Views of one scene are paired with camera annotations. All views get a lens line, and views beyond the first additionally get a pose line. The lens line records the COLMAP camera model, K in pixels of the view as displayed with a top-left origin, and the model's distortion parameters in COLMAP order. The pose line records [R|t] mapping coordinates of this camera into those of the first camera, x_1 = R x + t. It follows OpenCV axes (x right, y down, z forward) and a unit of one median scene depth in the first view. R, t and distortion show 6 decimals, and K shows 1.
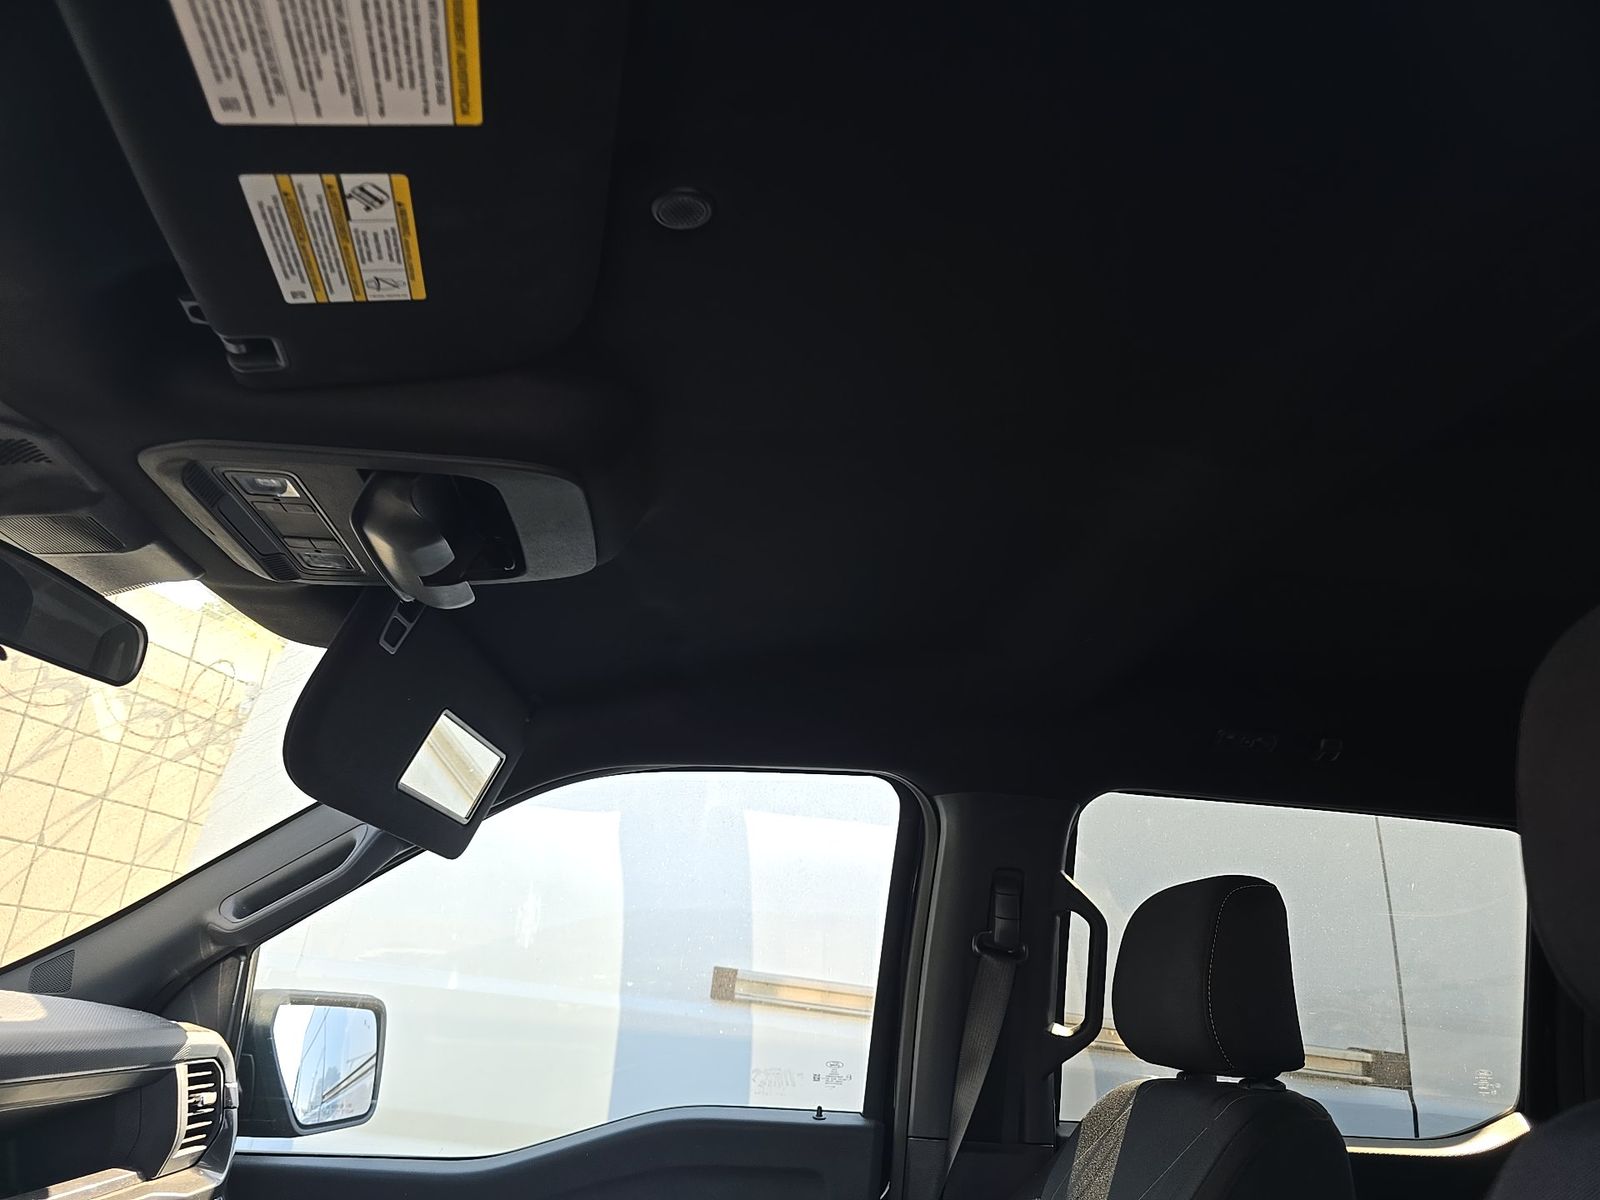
lens RADIAL K [[1030.5, 0, 800.0], [0, 1030.5, 600.0], [0, 0, 1]] dist [0.049532, -0.051670]
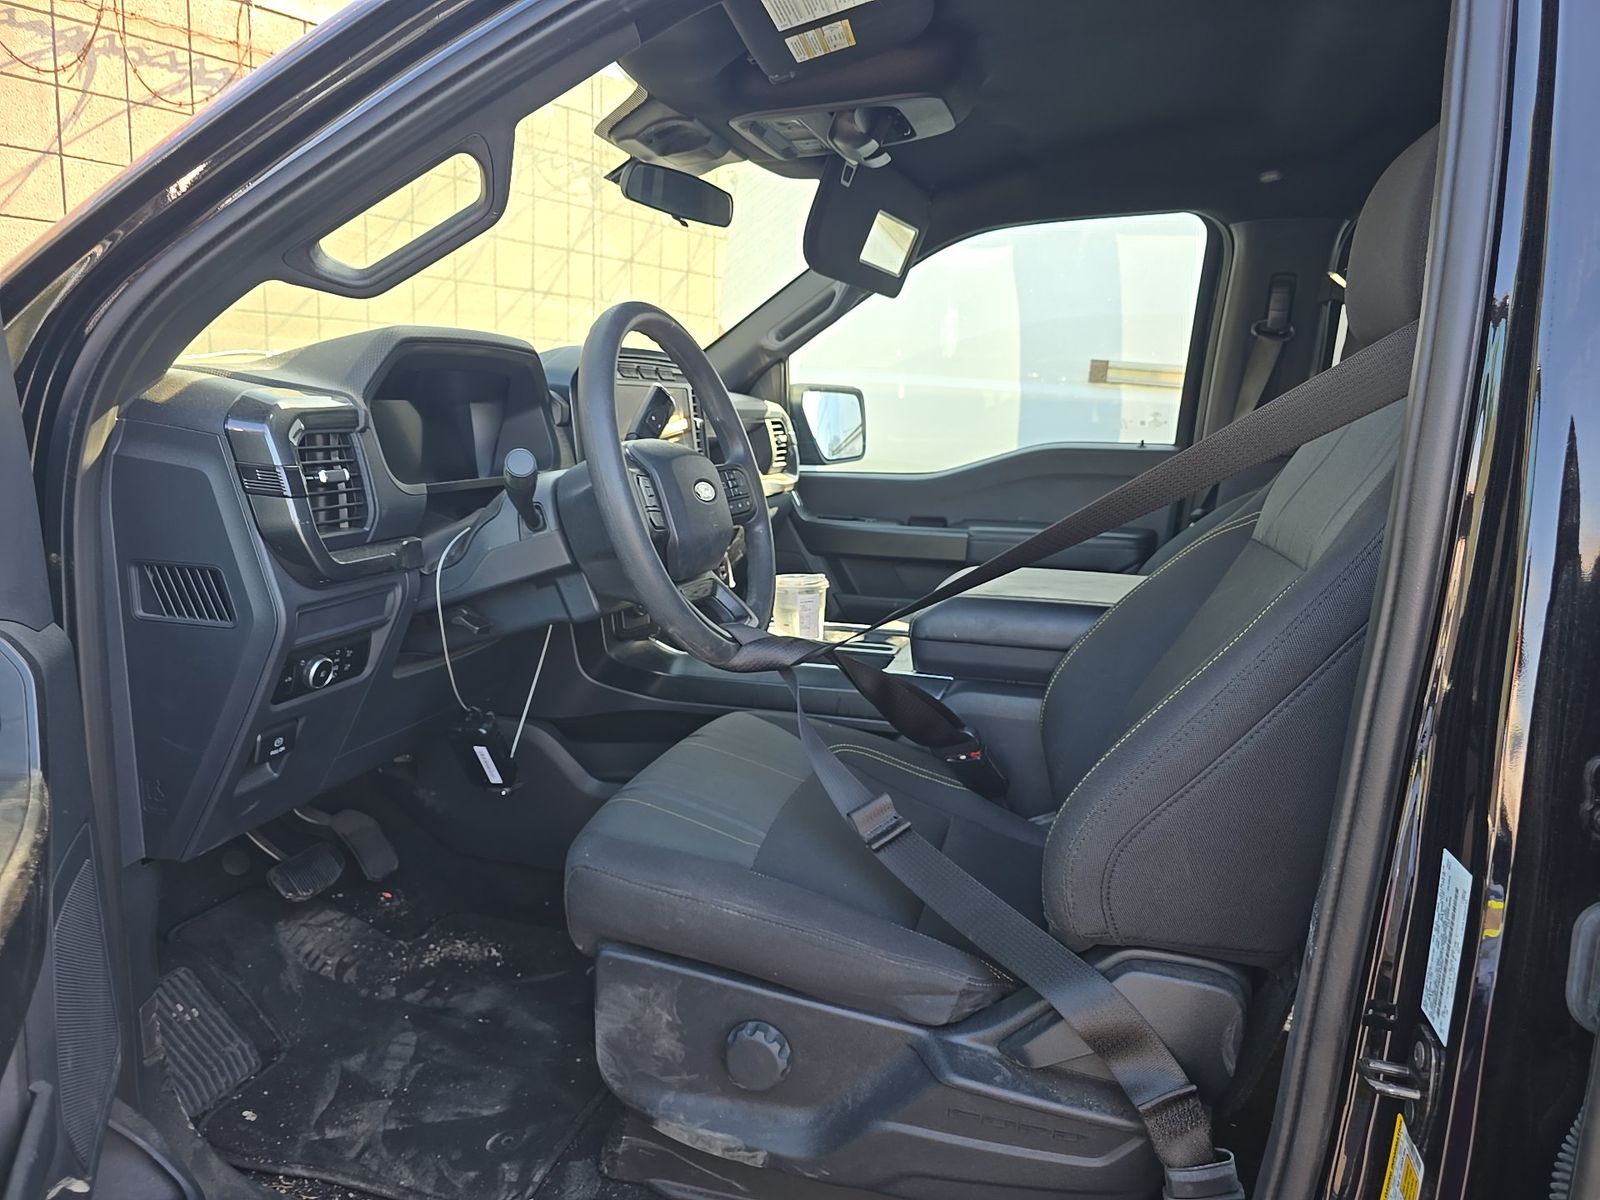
lens RADIAL K [[1080.9, 0, 795.5], [0, 1080.9, 608.8], [0, 0, 1]] dist [0.053798, -0.062359]
pose [[0.922194, 0.037869, -0.384868, 0.182648], [0.169677, 0.854669, 0.490664, -0.182505], [0.347516, -0.517791, 0.781745, -0.591287]]
